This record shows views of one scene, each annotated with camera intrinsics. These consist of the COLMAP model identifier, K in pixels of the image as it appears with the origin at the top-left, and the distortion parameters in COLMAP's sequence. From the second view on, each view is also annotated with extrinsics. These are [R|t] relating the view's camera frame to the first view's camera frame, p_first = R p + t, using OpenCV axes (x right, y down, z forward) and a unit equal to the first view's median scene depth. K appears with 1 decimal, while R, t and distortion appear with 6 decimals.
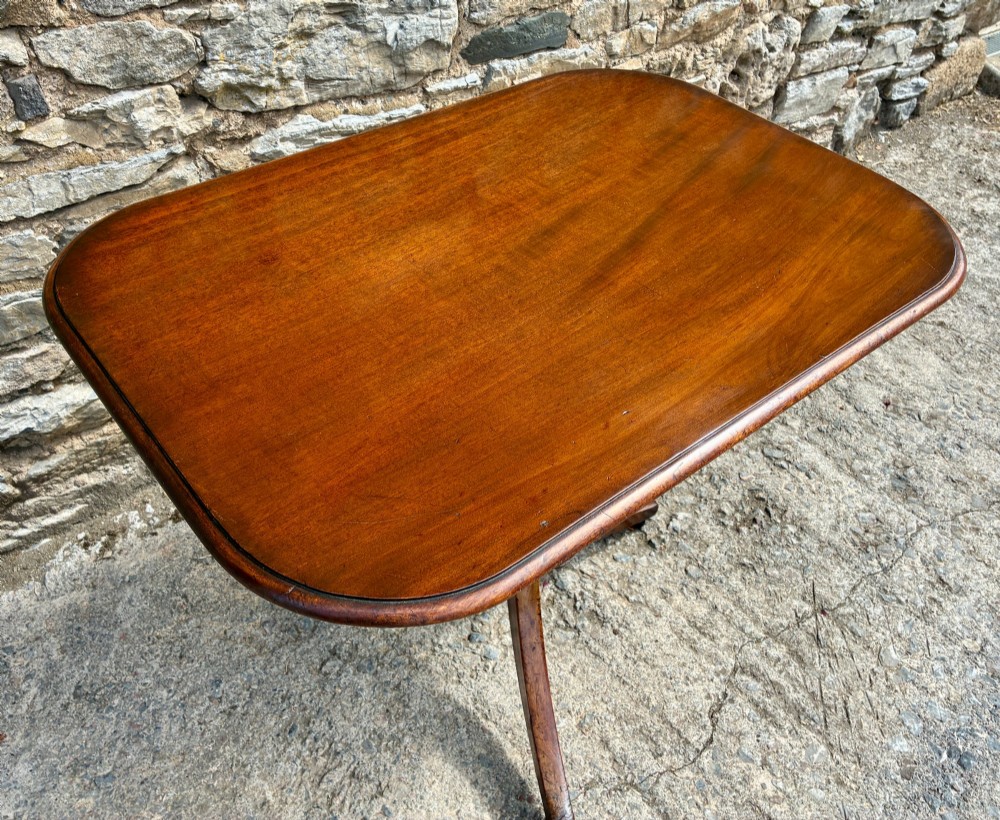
lens RADIAL K [[902.7, 0, 479.4], [0, 902.7, 370.9], [0, 0, 1]] dist [0.008522, 0.016157]
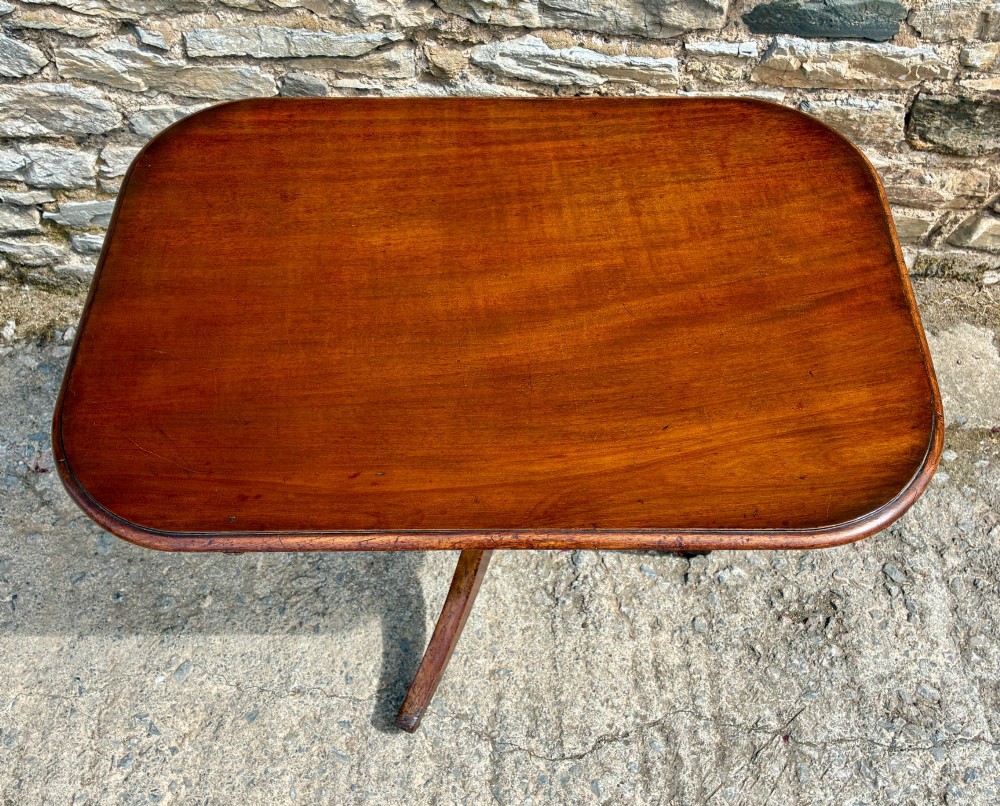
lens RADIAL K [[949.7, 0, 505.5], [0, 949.7, 405.6], [0, 0, 1]] dist [0.016769, 0.000000]
pose [[0.777508, 0.499490, -0.382088, 0.371762], [-0.389595, 0.859515, 0.330831, -0.257805], [0.493657, -0.108364, 0.862879, 0.031400]]
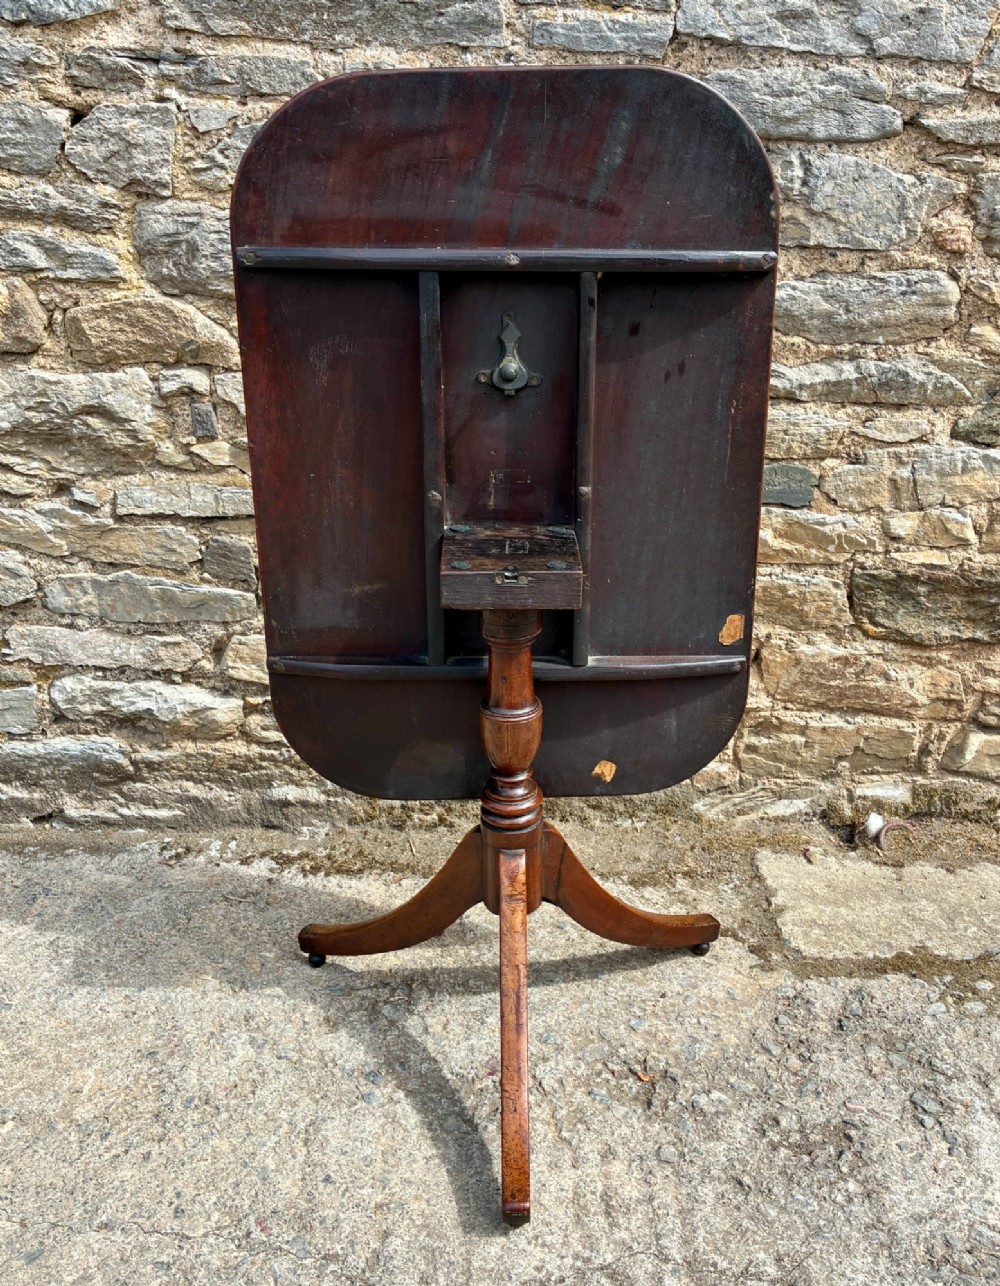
lens RADIAL K [[1245.9, 0, 525.2], [0, 1245.9, 628.6], [0, 0, 1]] dist [0.020124, 0.000000]
pose [[0.777234, 0.205526, -0.594698, 0.702024], [-0.391416, 0.897942, -0.201230, 0.096203], [0.492647, 0.389177, 0.778357, -0.002306]]
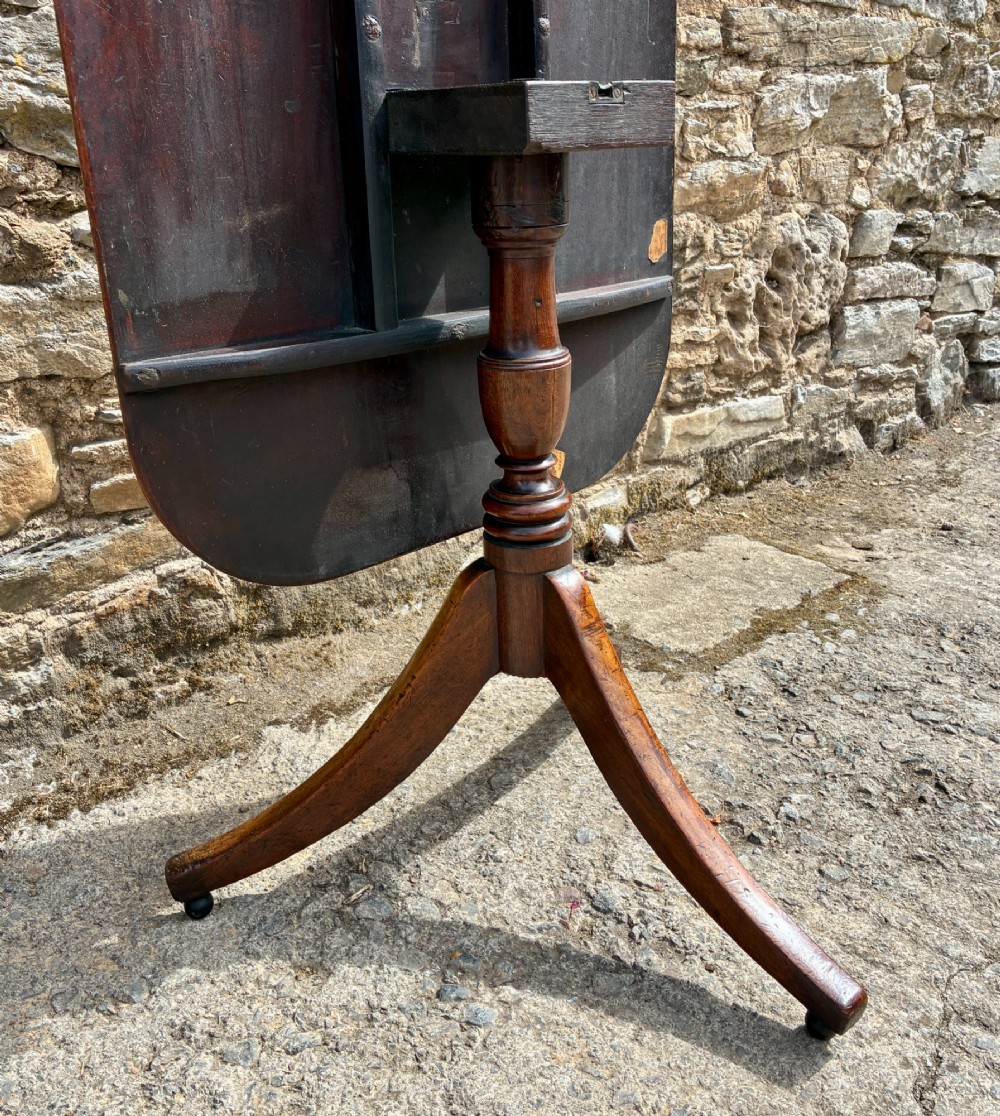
lens RADIAL K [[1109.8, 0, 495.3], [0, 1109.8, 530.0], [0, 0, 1]] dist [0.018368, 0.000000]
pose [[0.997113, -0.075289, 0.009882, 0.035835], [0.074028, 0.934819, -0.347322, 0.264677], [0.016912, 0.347050, 0.937694, 0.282499]]
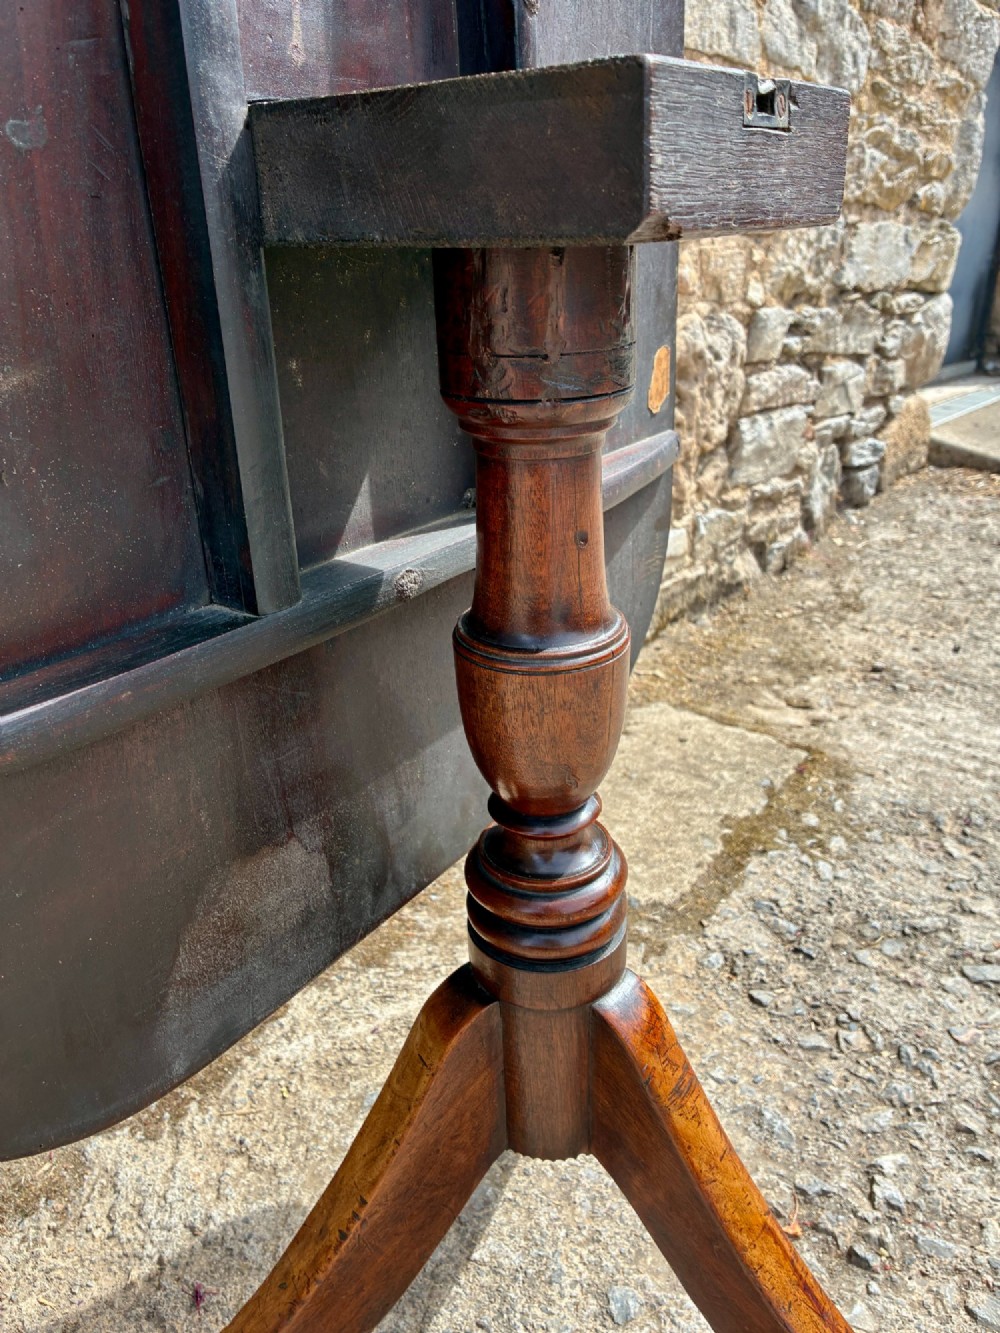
lens RADIAL K [[1036.1, 0, 504.9], [0, 1036.1, 653.0], [0, 0, 1]] dist [0.039155, -0.052252]
pose [[0.969473, -0.154561, 0.190347, -0.006845], [0.204017, 0.939093, -0.276555, 0.039218], [-0.136009, 0.306946, 0.941958, 0.555166]]
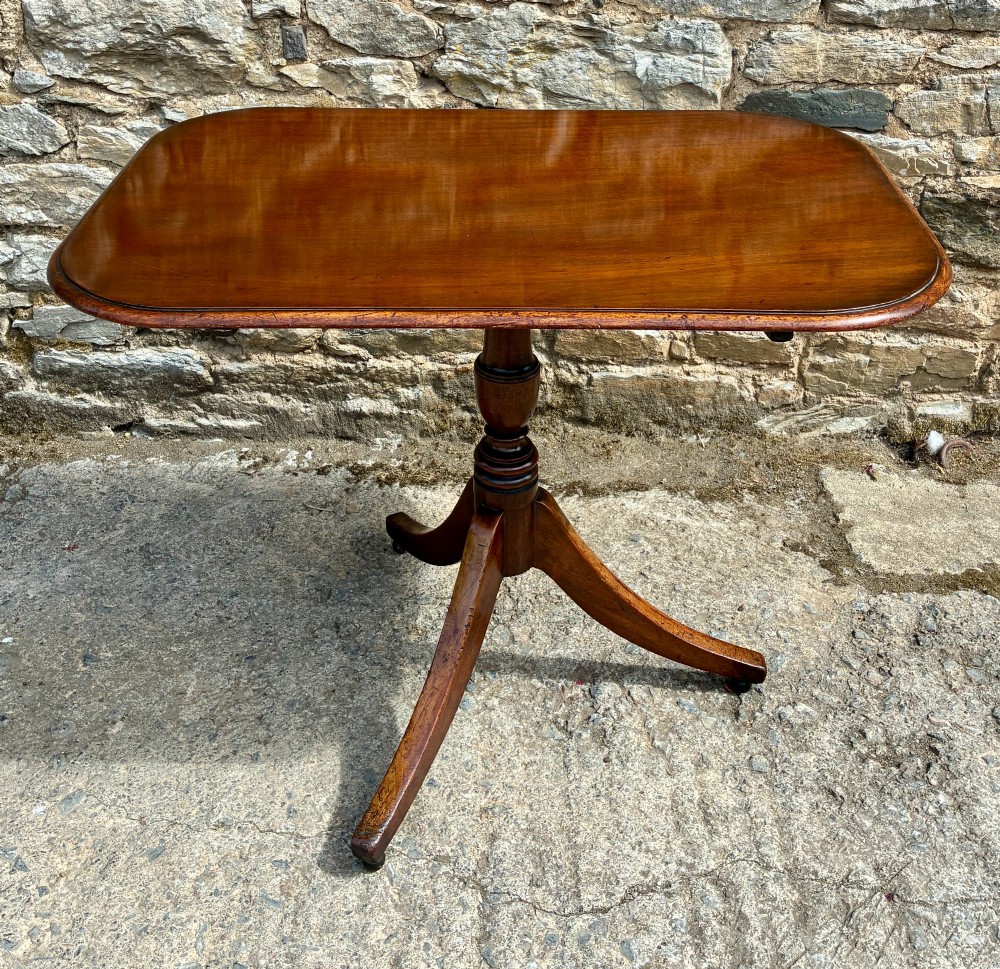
lens RADIAL K [[1227.7, 0, 501.9], [0, 1227.7, 249.4], [0, 0, 1]] dist [0.026590, 0.000000]
pose [[0.768437, 0.218463, -0.601480, 0.632704], [-0.402076, 0.896049, -0.188230, 0.127097], [0.497835, 0.386484, 0.776396, -0.063910]]
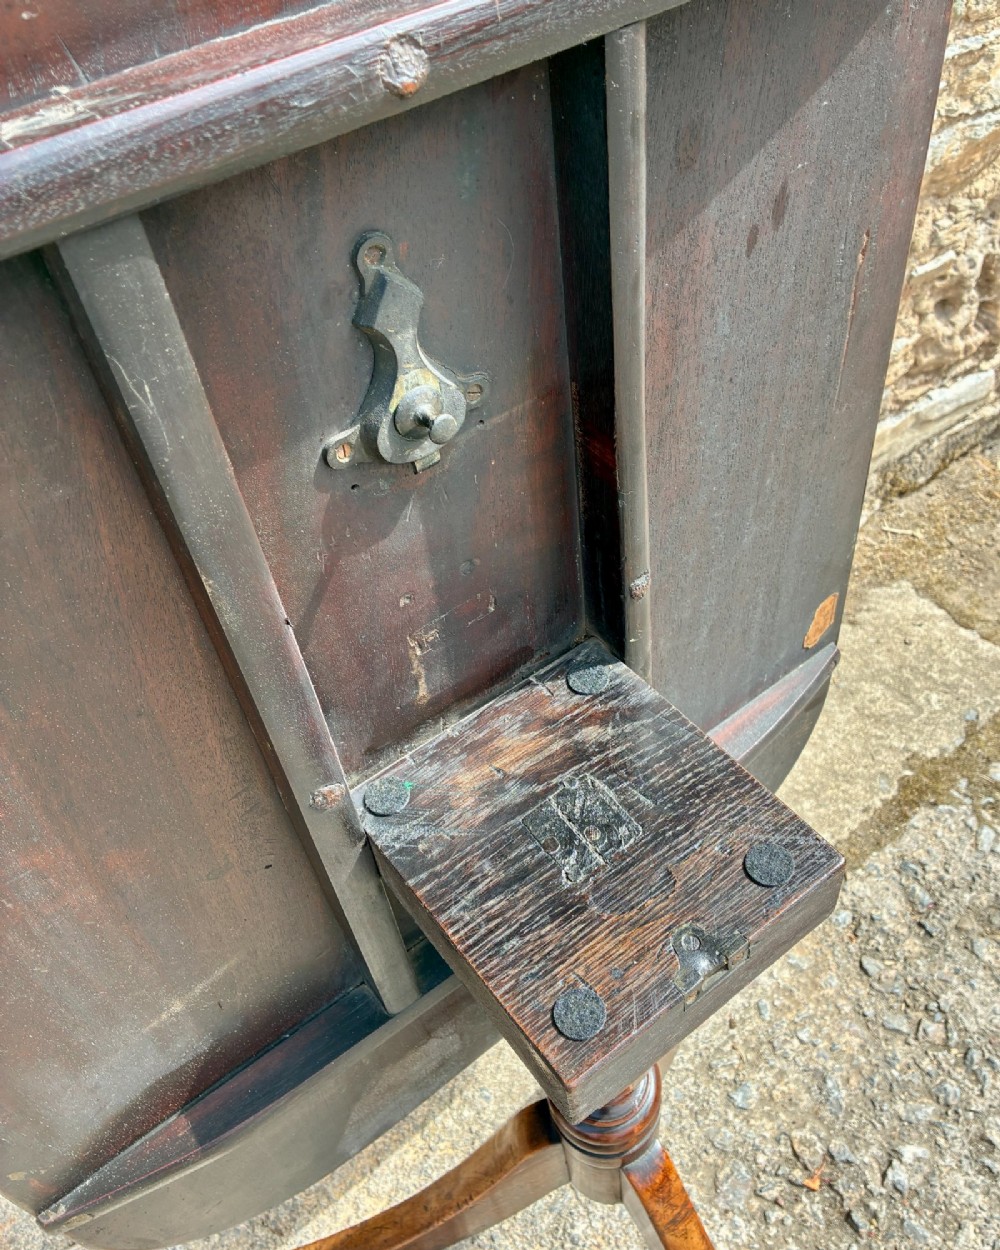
lens RADIAL K [[1074.2, 0, 527.9], [0, 1074.2, 638.2], [0, 0, 1]] dist [0.044300, -0.046451]
pose [[0.991052, -0.032692, -0.129413, 0.102493], [0.049241, 0.990703, 0.126817, -0.269975], [0.124064, -0.132054, 0.983448, 0.420304]]
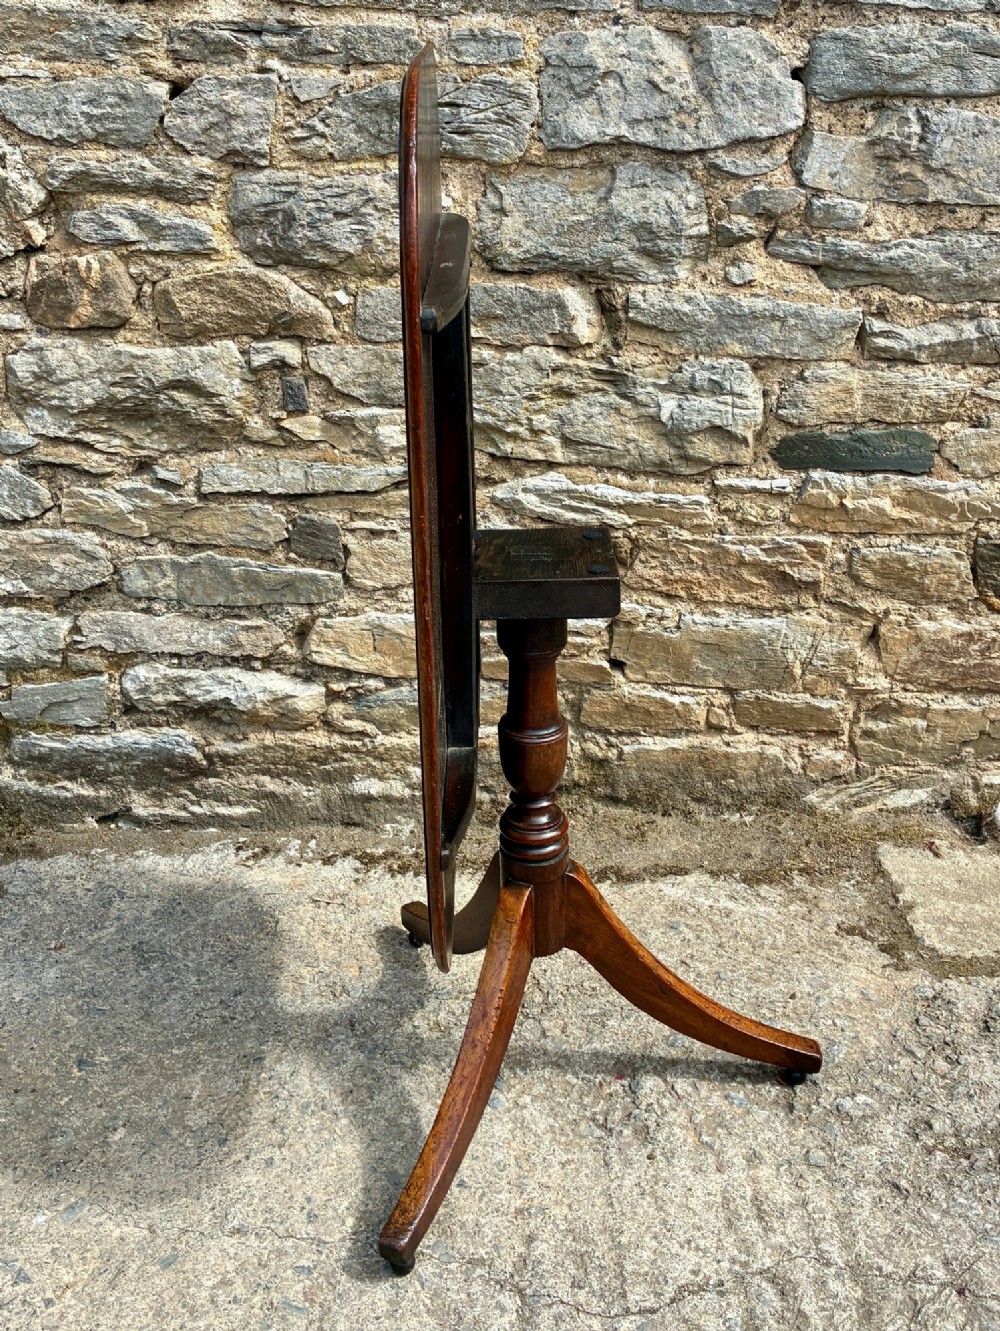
lens RADIAL K [[1454.4, 0, 499.7], [0, 1454.4, 546.2], [0, 0, 1]] dist [0.032518, 0.000000]
pose [[0.769037, 0.164120, -0.617775, 0.706224], [-0.382882, 0.892182, -0.239611, 0.177476], [0.511843, 0.420805, 0.748960, -0.161021]]
